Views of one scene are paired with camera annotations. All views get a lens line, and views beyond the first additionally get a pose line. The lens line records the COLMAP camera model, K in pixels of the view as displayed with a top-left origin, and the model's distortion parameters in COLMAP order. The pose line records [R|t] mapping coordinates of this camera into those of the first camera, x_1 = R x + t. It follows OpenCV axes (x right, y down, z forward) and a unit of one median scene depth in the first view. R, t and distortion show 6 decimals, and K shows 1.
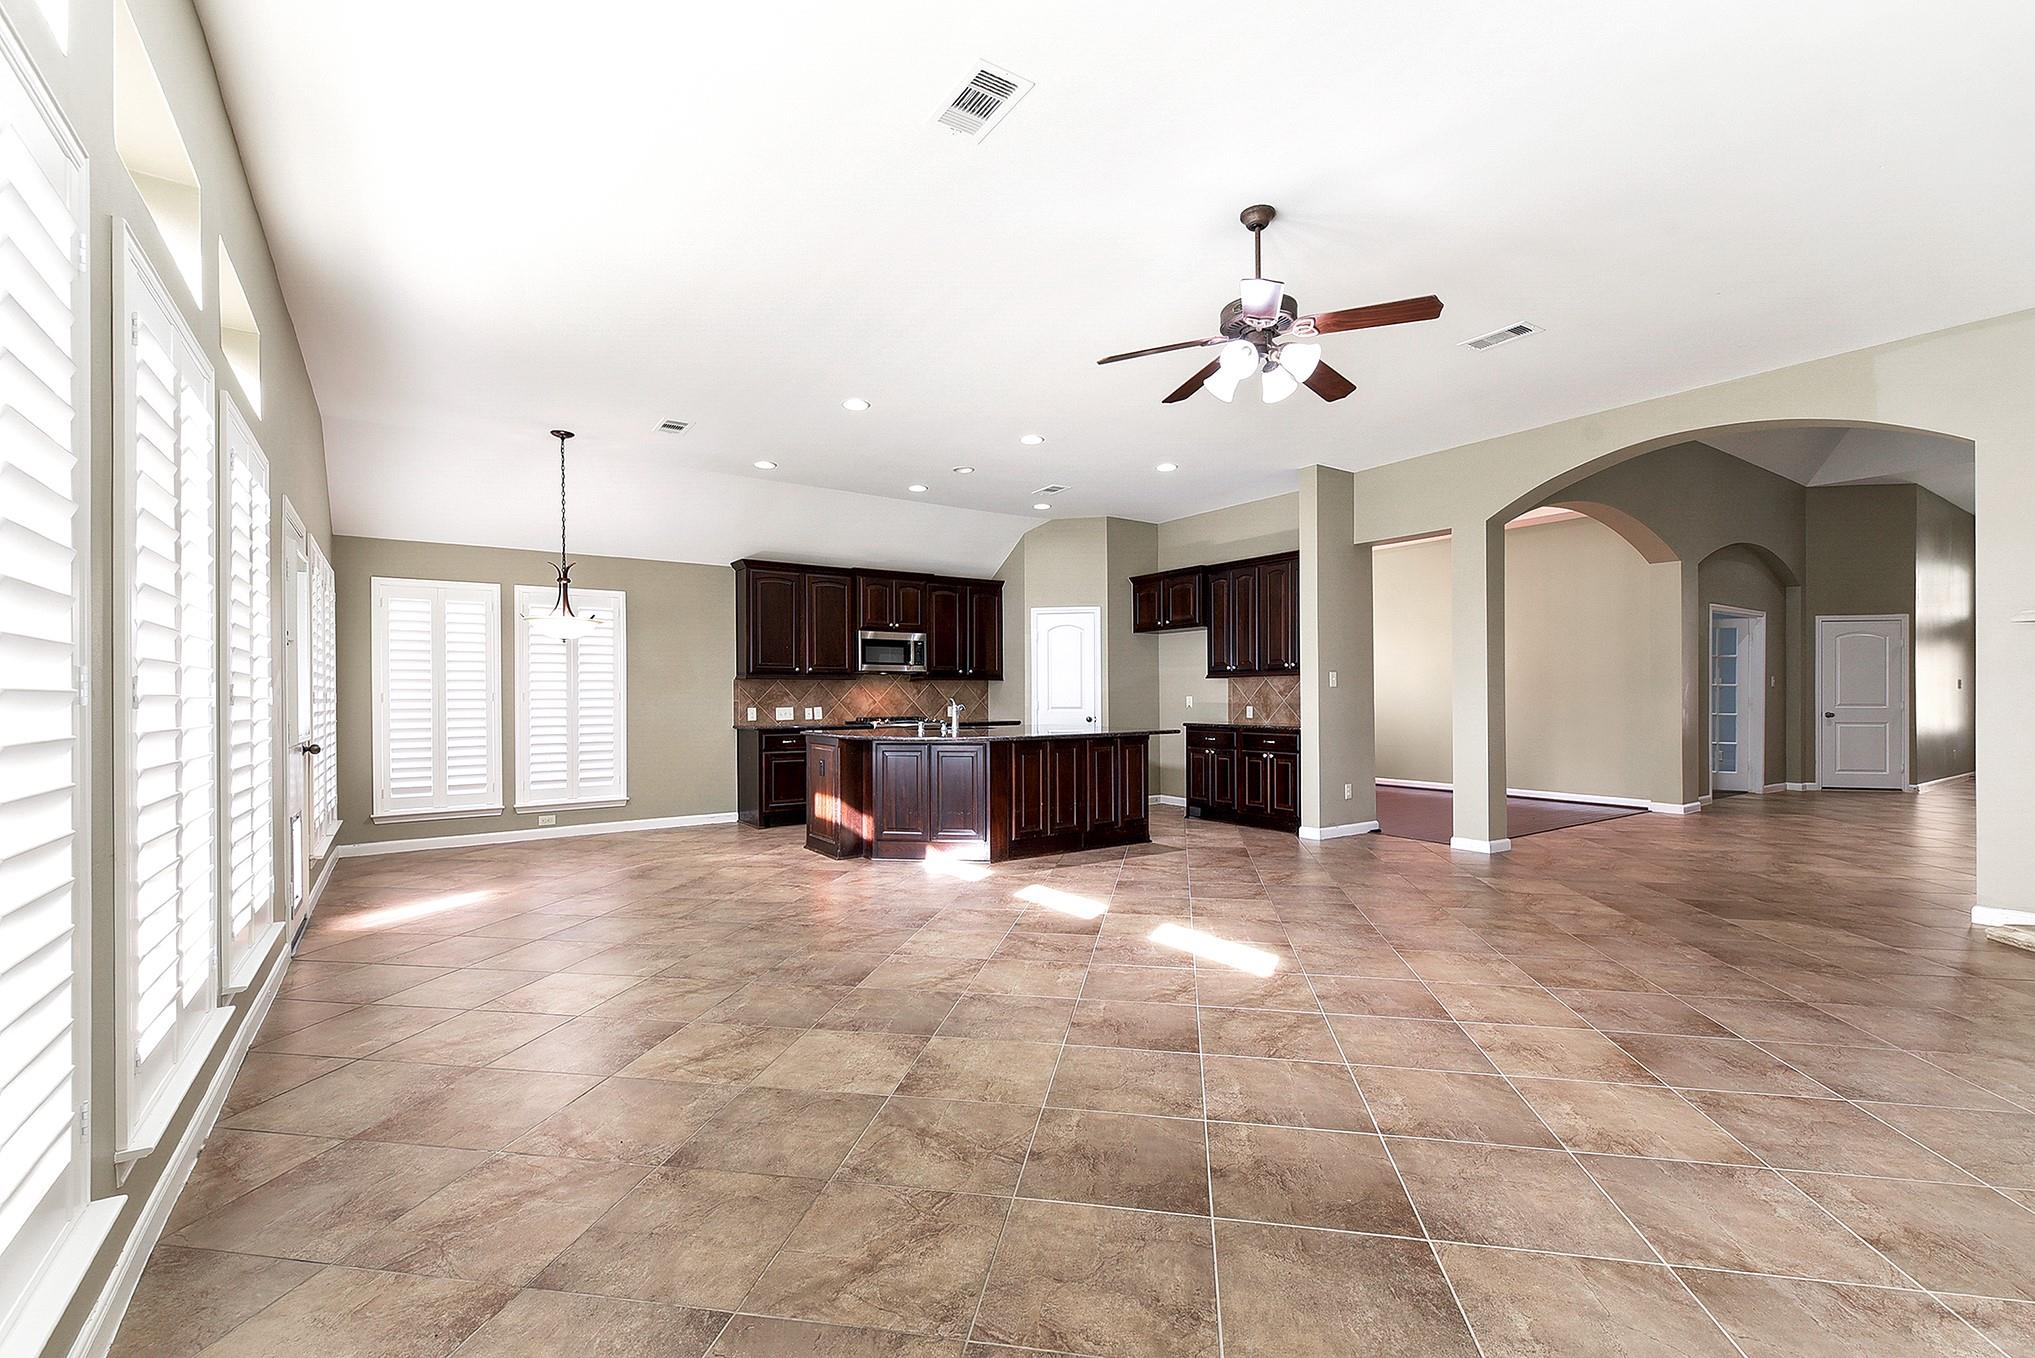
lens RADIAL K [[855.2, 0, 1011.5], [0, 855.2, 711.6], [0, 0, 1]] dist [0.026465, -0.000180]
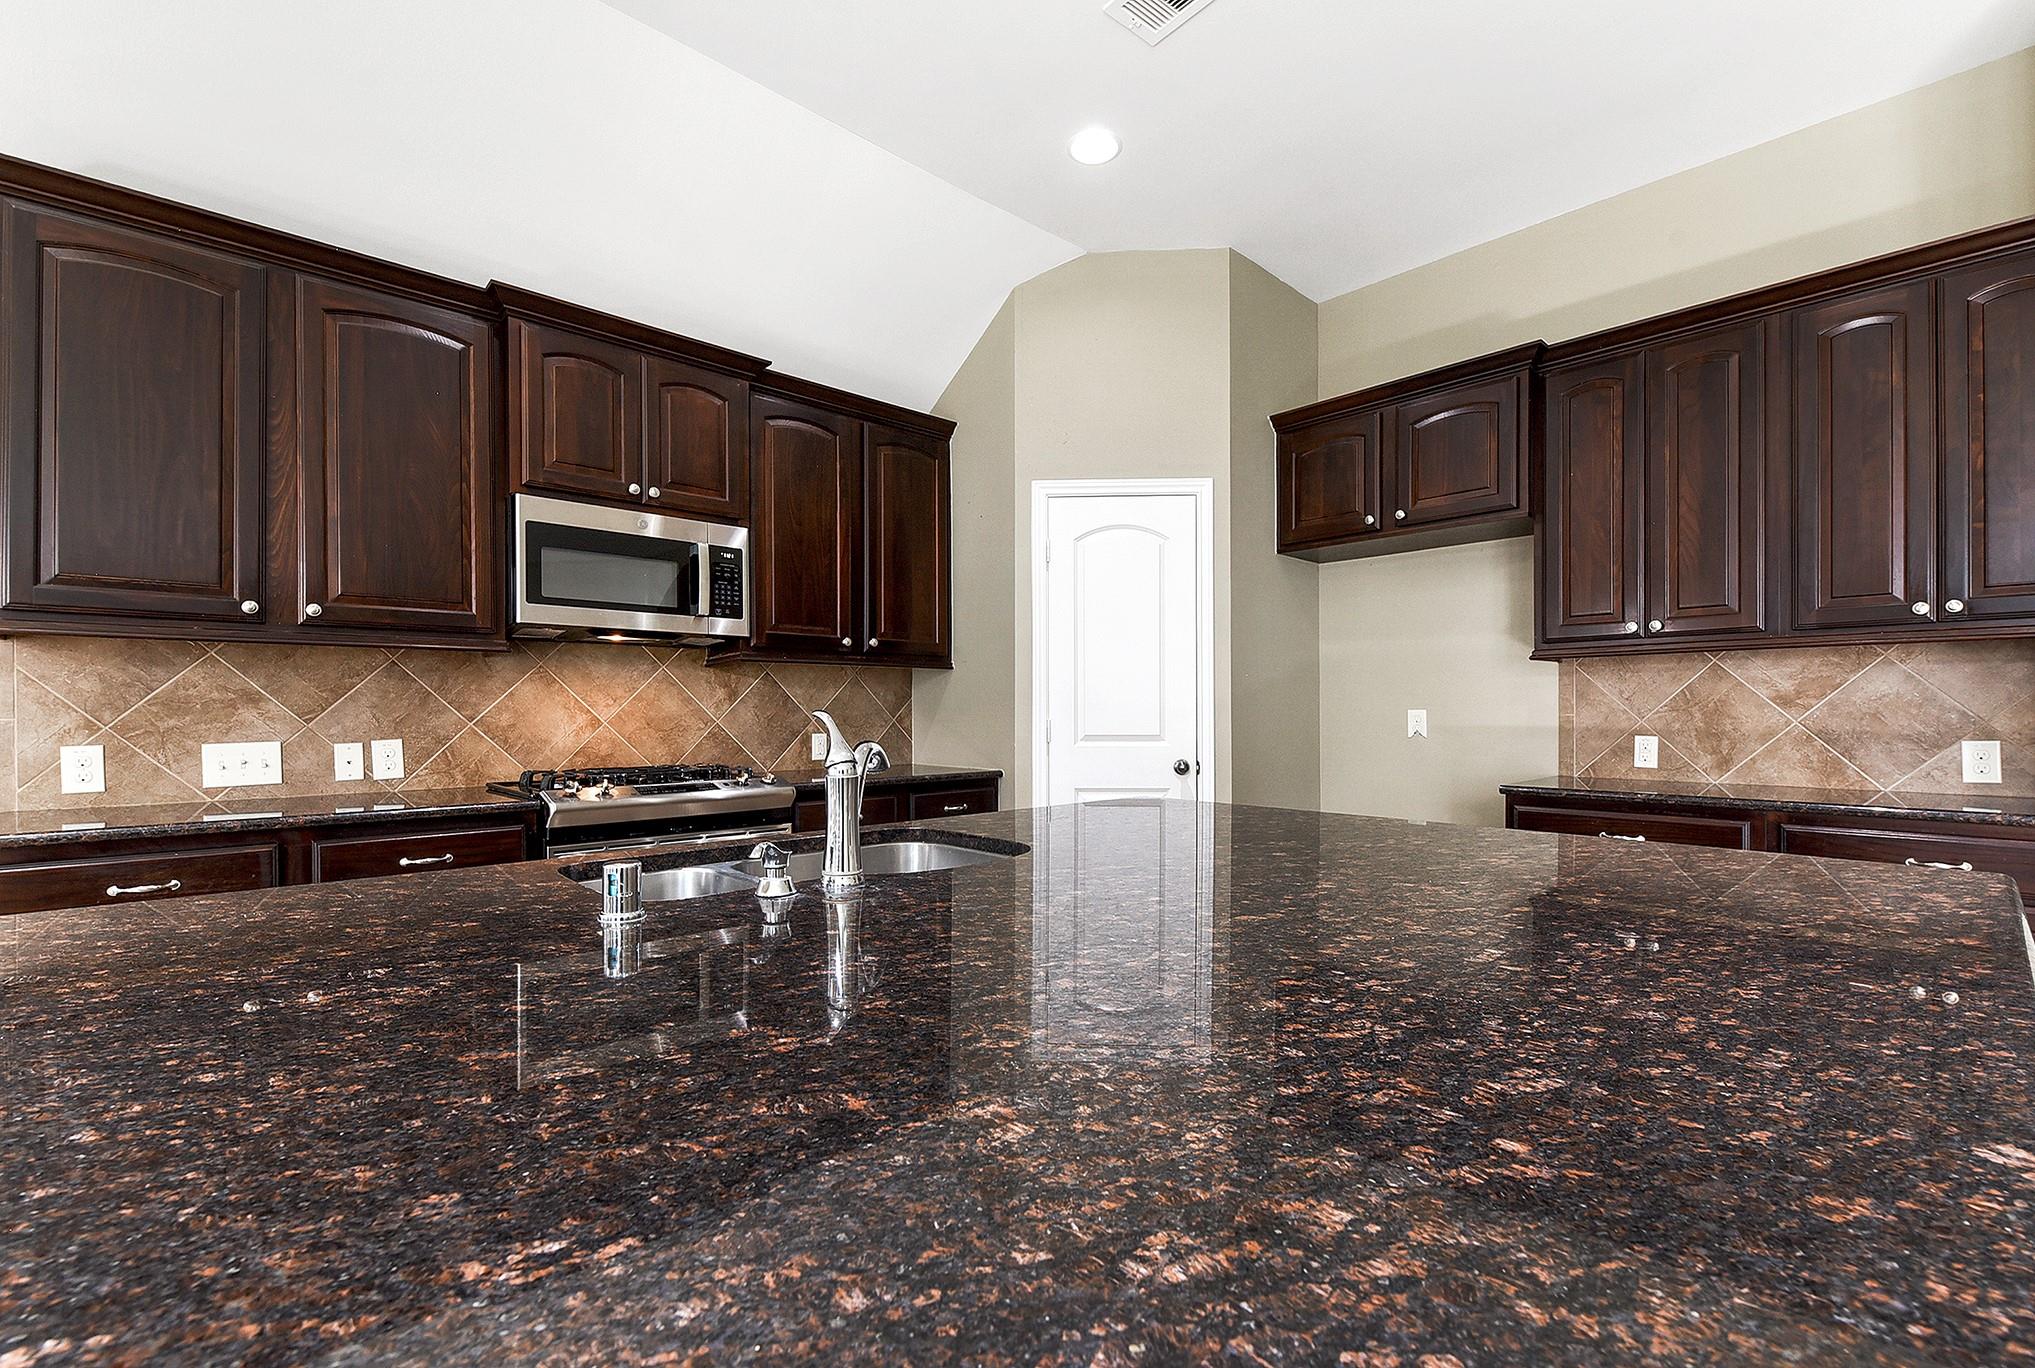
lens RADIAL K [[872.6, 0, 1021.4], [0, 872.6, 713.3], [0, 0, 1]] dist [0.012289, -0.009665]
pose [[0.988369, 0.001772, 0.152066, -0.045290], [0.000689, 0.999870, -0.016129, -0.009813], [-0.152075, 0.016047, 0.988239, 0.658751]]
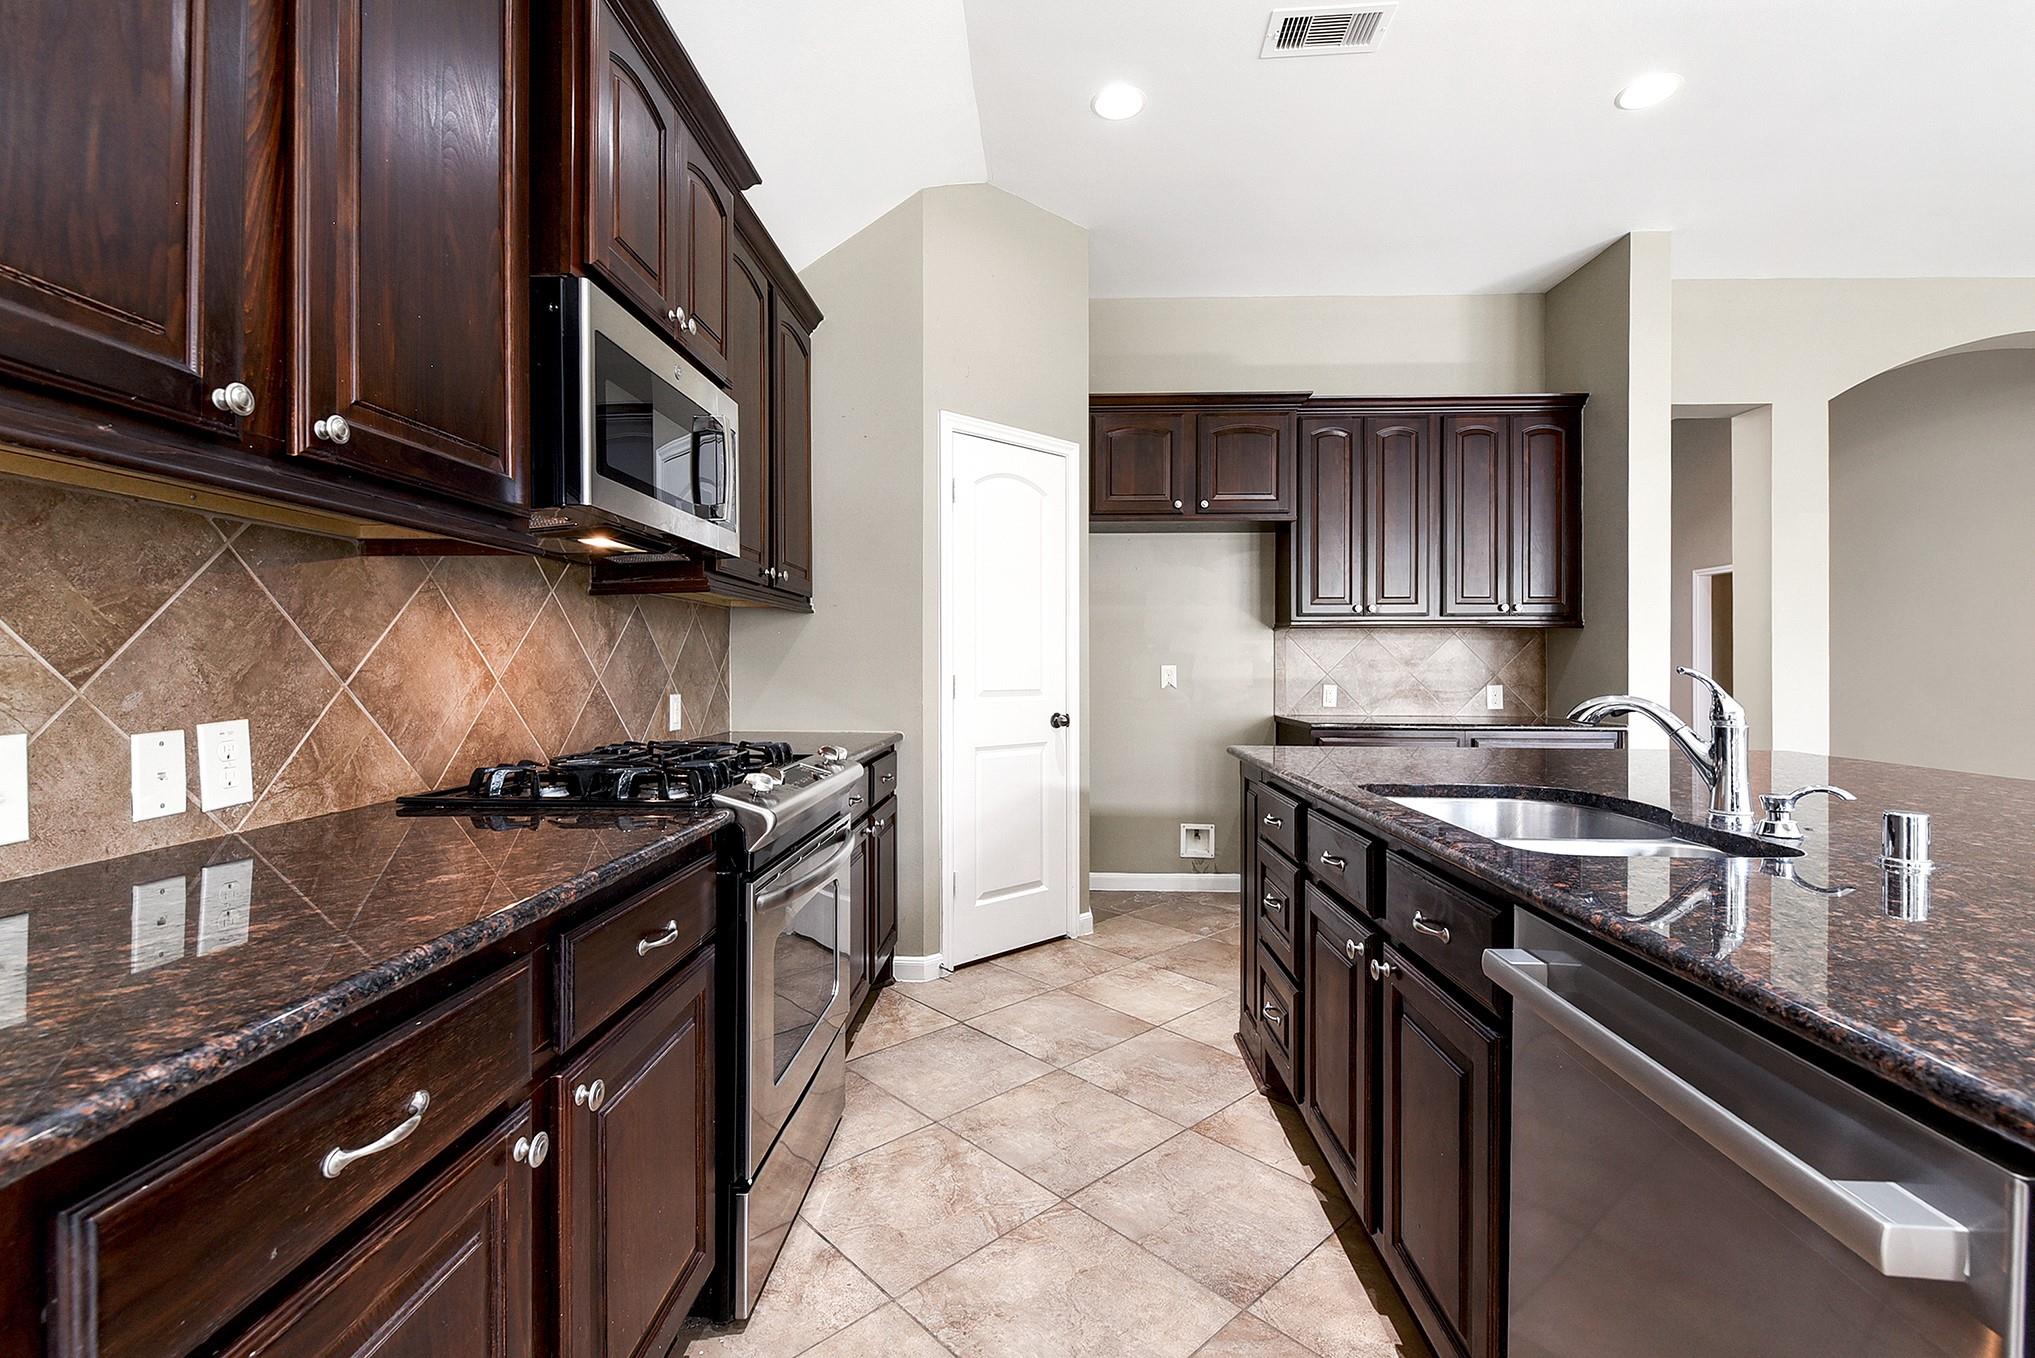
lens RADIAL K [[895.8, 0, 1019.3], [0, 895.8, 666.8], [0, 0, 1]] dist [0.017890, -0.012912]
pose [[0.588857, 0.005401, 0.808219, -0.274576], [0.009425, 0.999864, -0.013548, -0.011243], [-0.808182, 0.015595, 0.588726, 0.819104]]
